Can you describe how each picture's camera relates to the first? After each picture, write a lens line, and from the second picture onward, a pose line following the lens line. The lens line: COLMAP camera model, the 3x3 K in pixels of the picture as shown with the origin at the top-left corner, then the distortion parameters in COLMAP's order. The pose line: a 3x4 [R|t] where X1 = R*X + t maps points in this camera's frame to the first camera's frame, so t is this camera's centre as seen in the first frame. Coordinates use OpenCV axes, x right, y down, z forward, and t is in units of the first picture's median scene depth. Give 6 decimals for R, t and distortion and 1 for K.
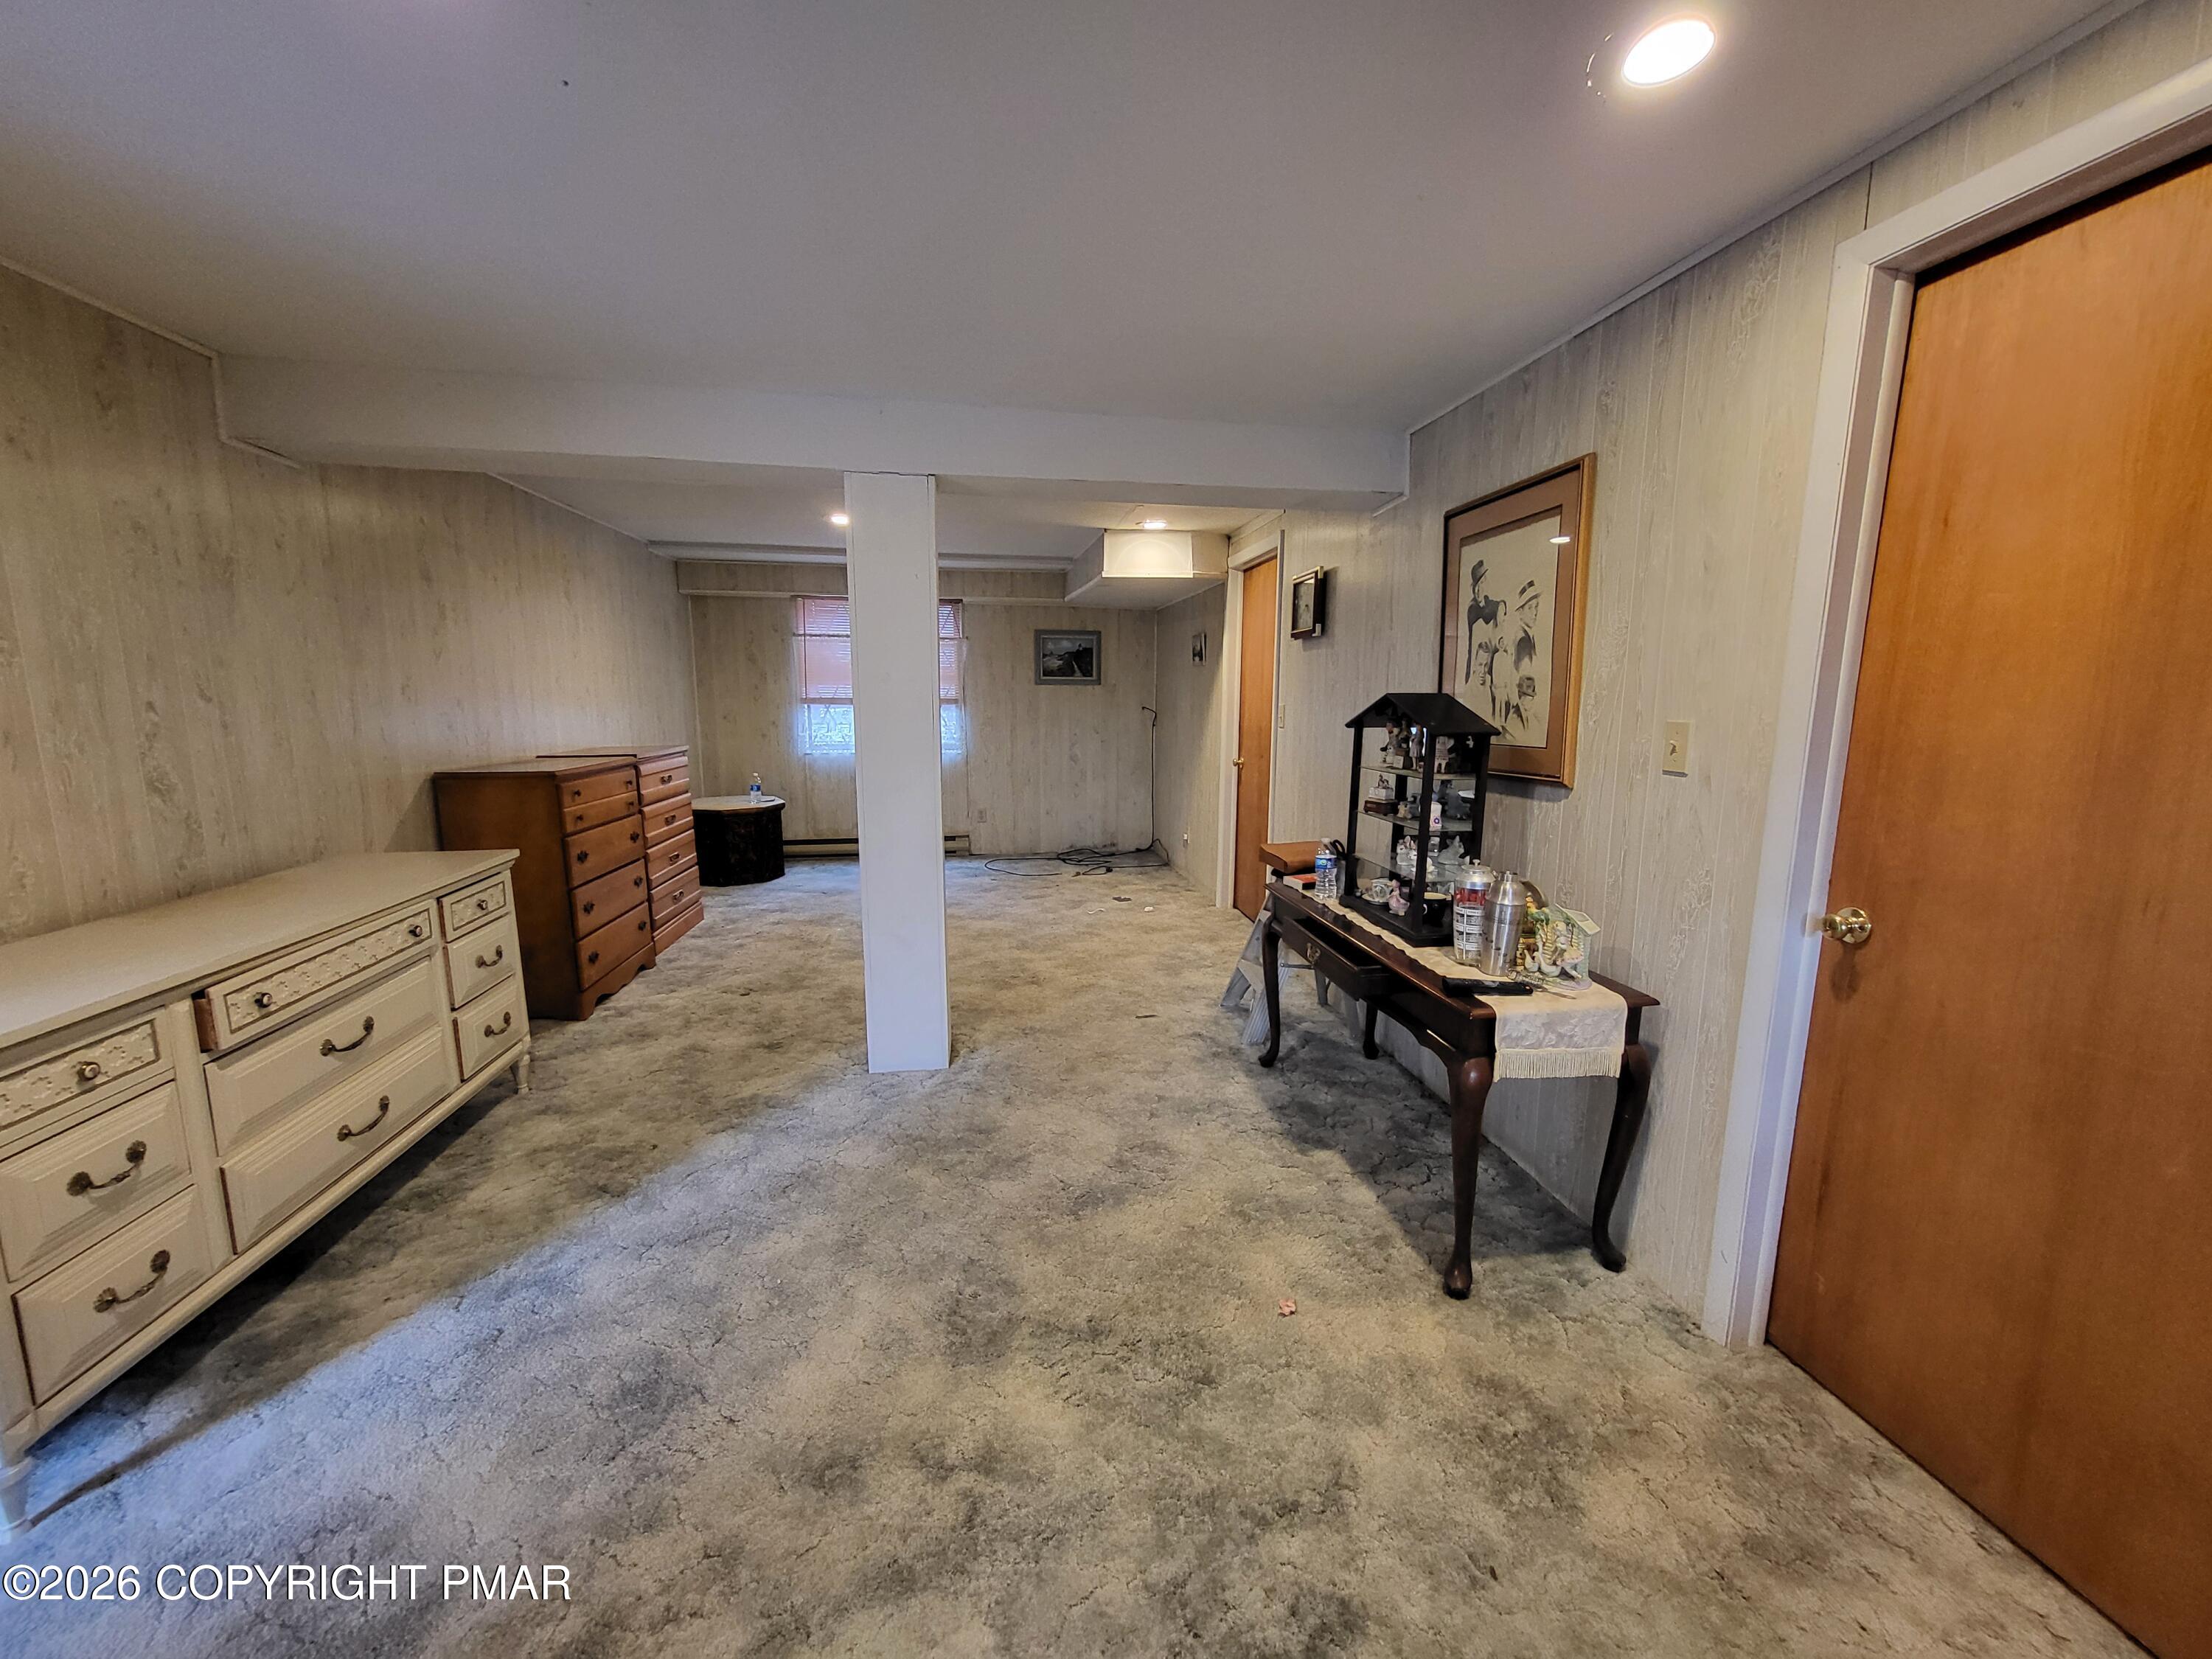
lens RADIAL K [[870.2, 0, 1126.2], [0, 870.2, 828.3], [0, 0, 1]] dist [-0.000670, -0.000662]
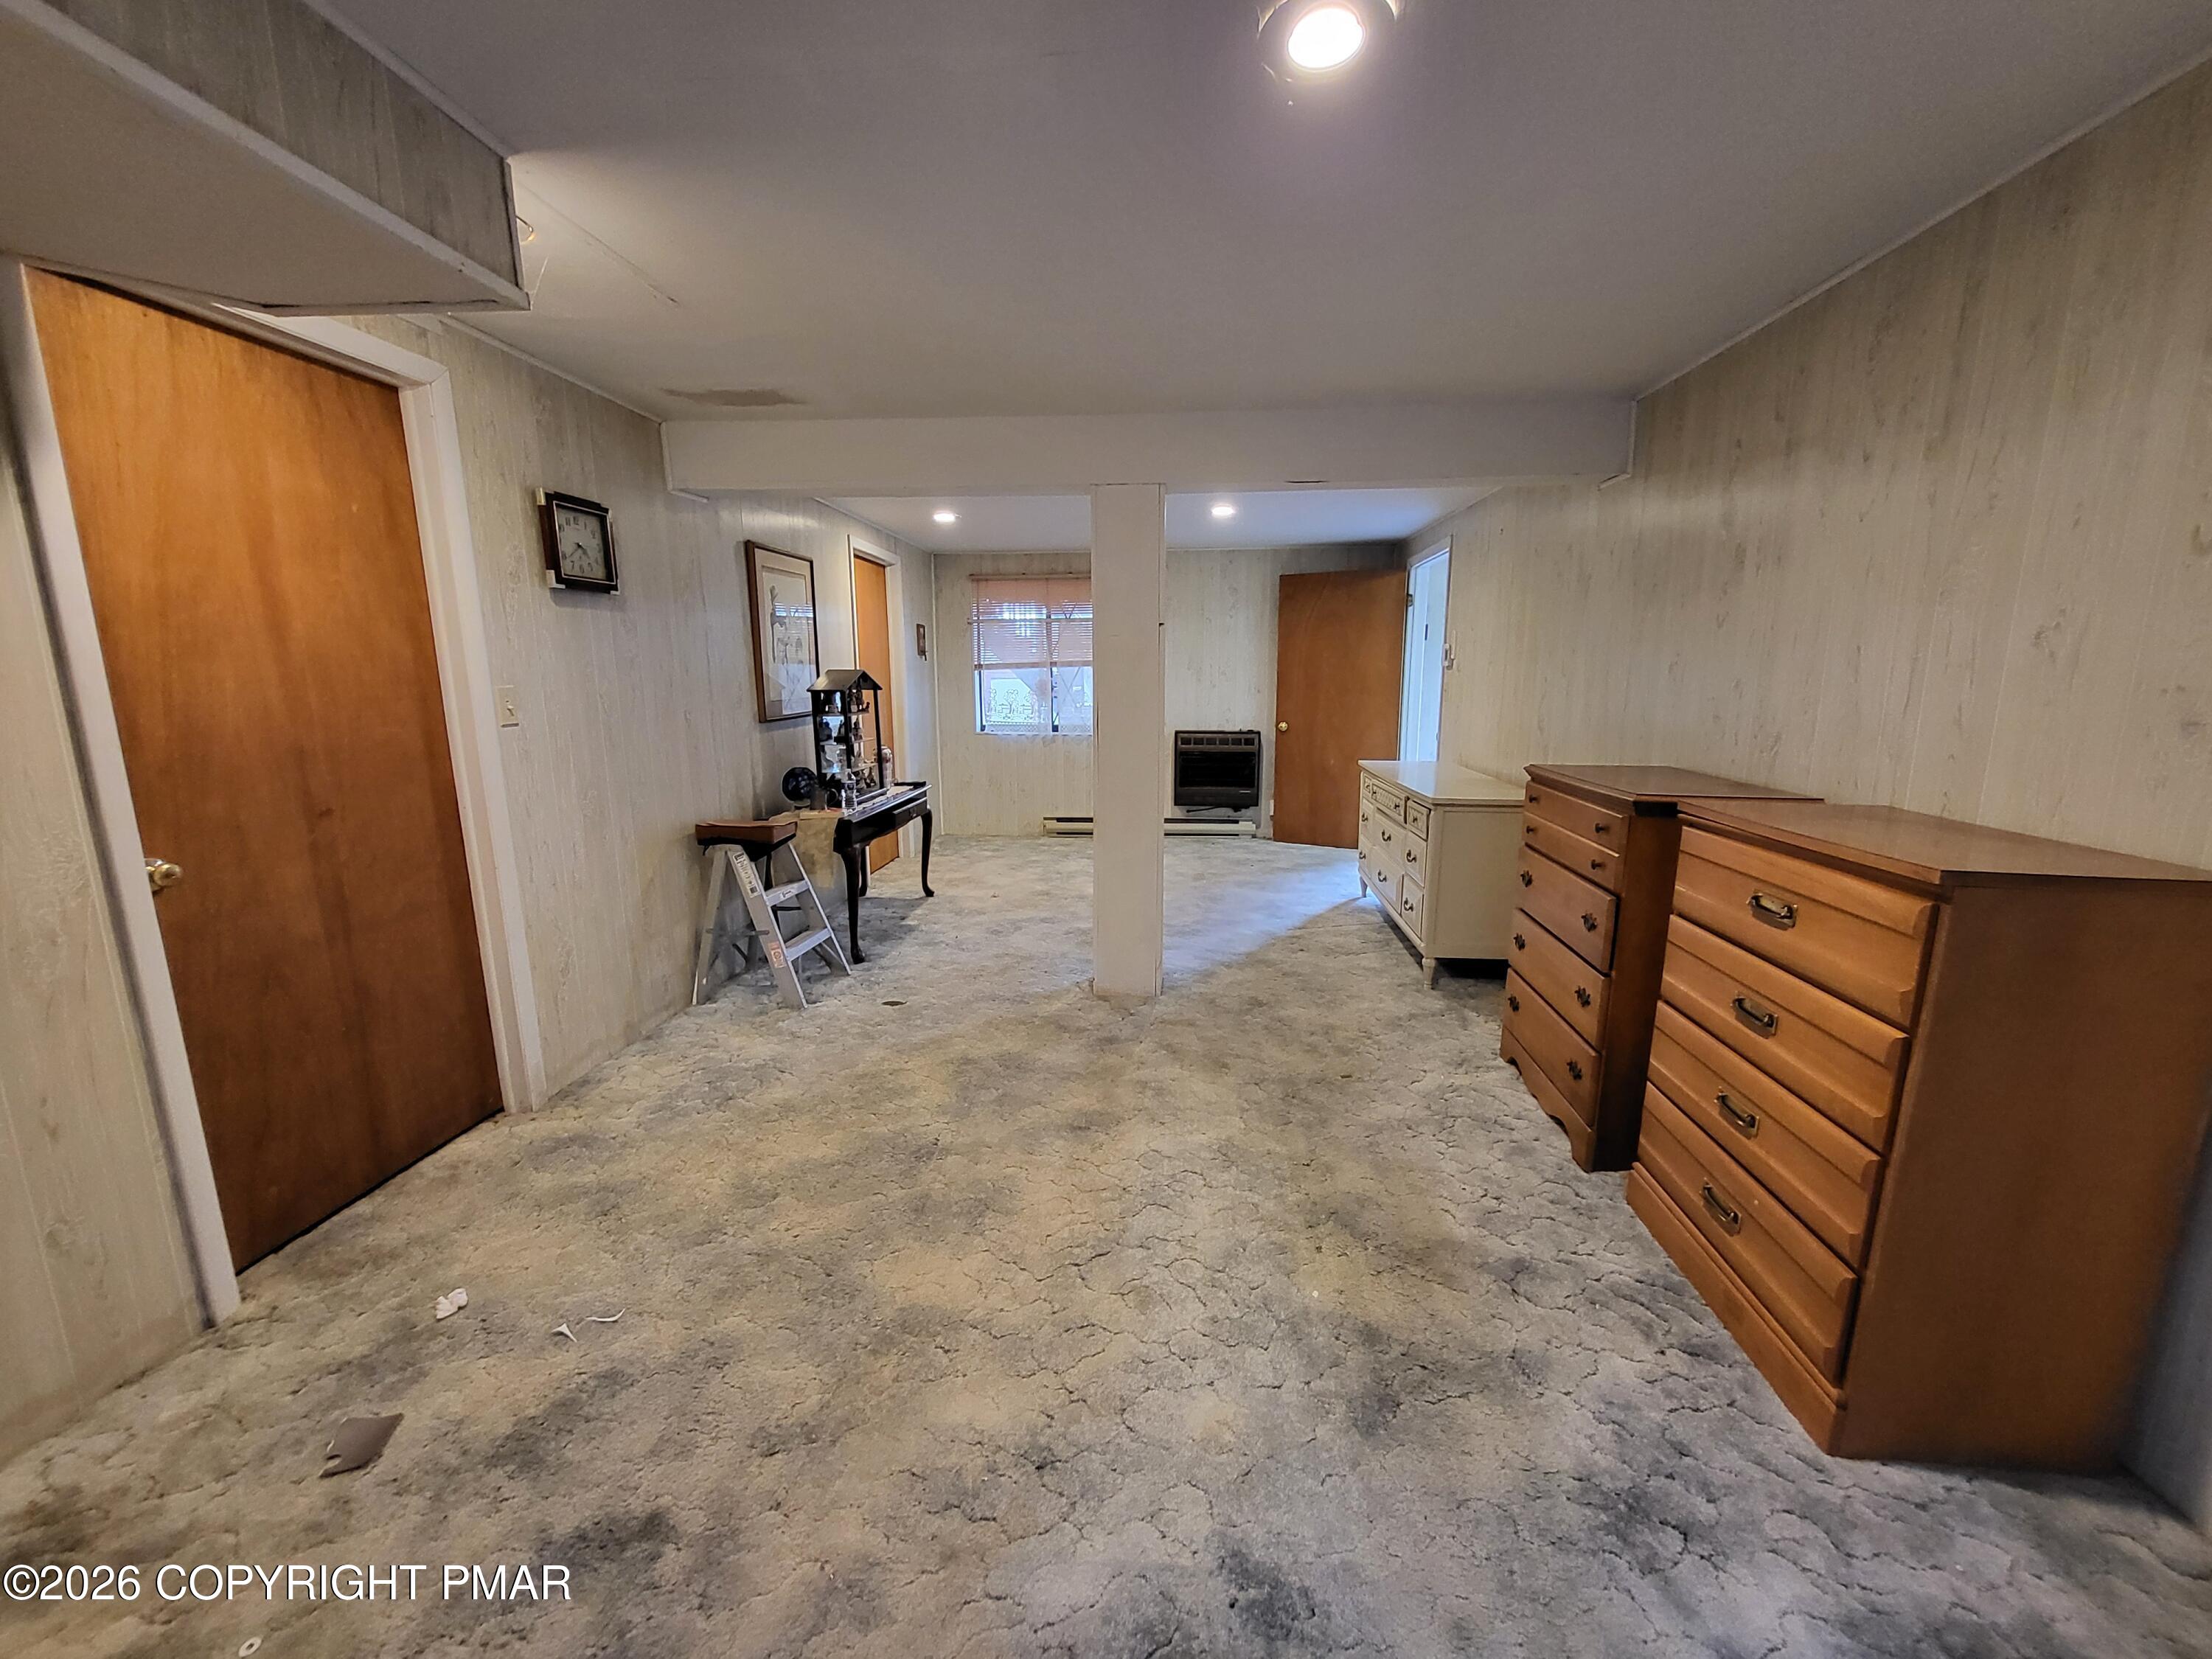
lens RADIAL K [[870.2, 0, 1123.7], [0, 870.2, 841.6], [0, 0, 1]] dist [-0.000670, -0.000662]
pose [[-0.969832, -0.051286, 0.238318, -0.620104], [0.033187, 0.940741, 0.337499, -0.378320], [-0.241504, 0.335226, -0.910659, 2.442963]]
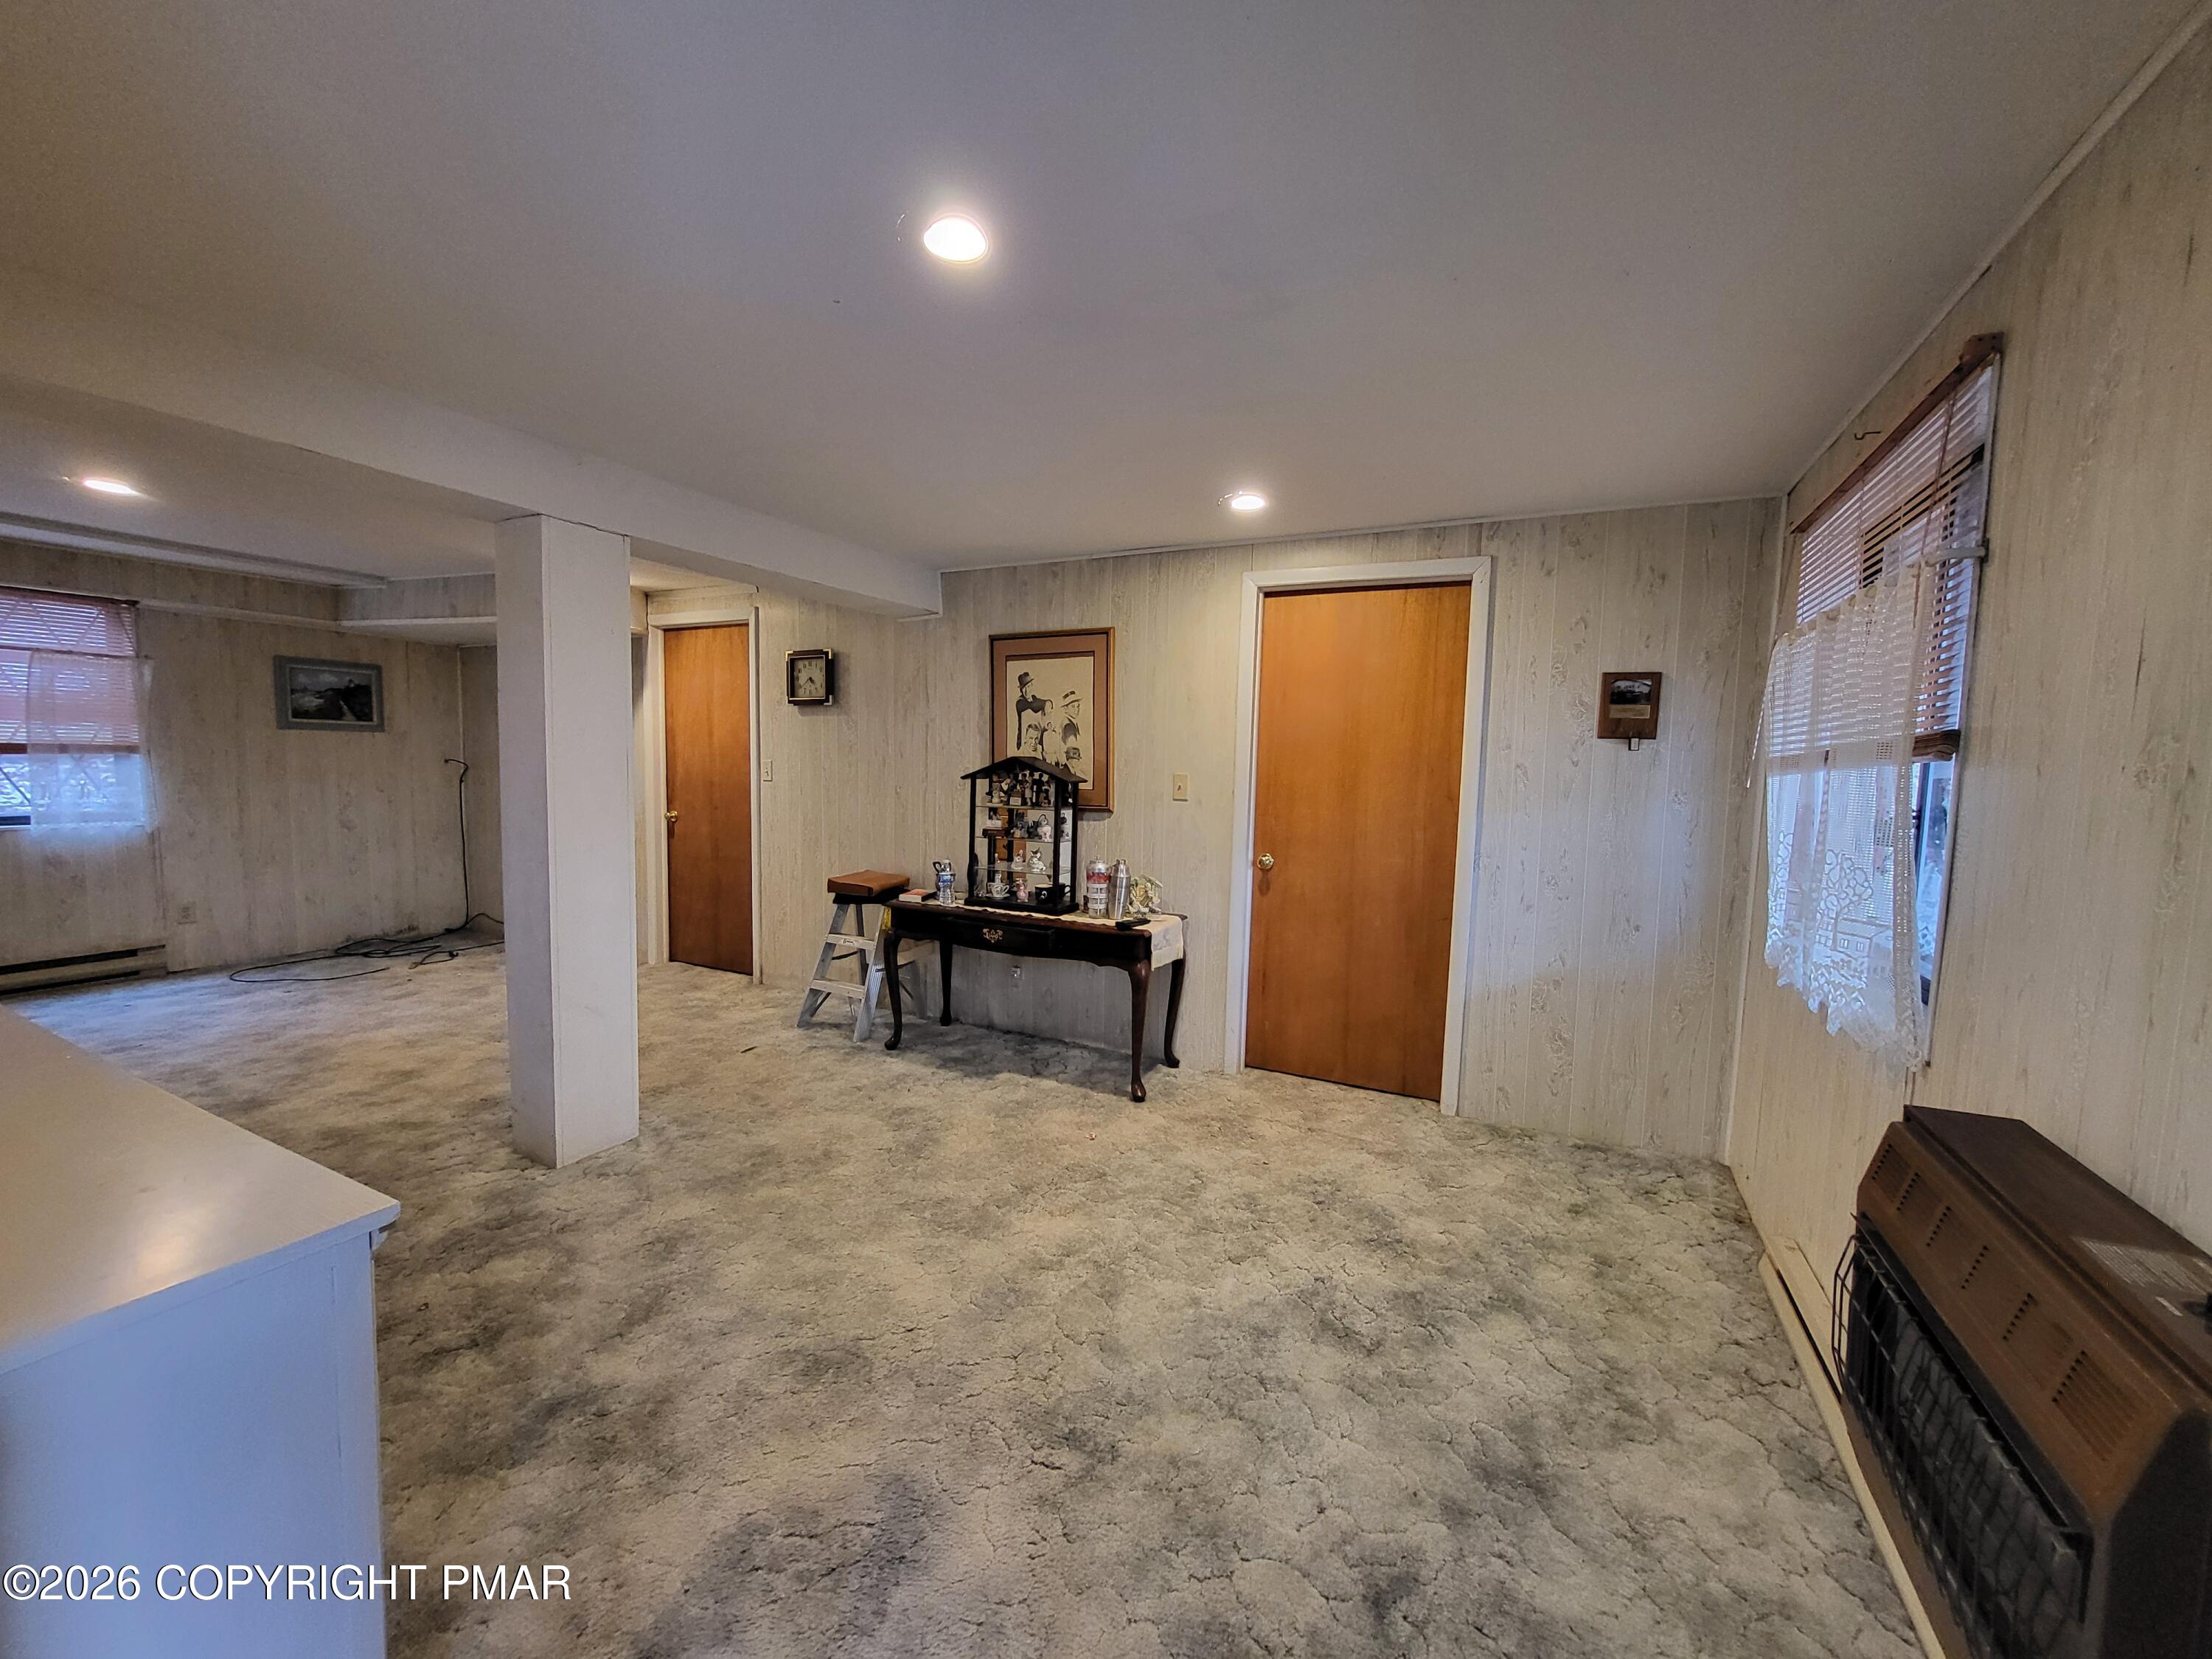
lens RADIAL K [[870.2, 0, 1119.0], [0, 870.2, 825.8], [0, 0, 1]] dist [-0.000670, -0.000662]
pose [[0.585493, -0.056065, 0.808737, -0.780353], [0.104492, 0.994503, -0.006705, -0.004660], [-0.803915, 0.088433, 0.588133, -0.032650]]
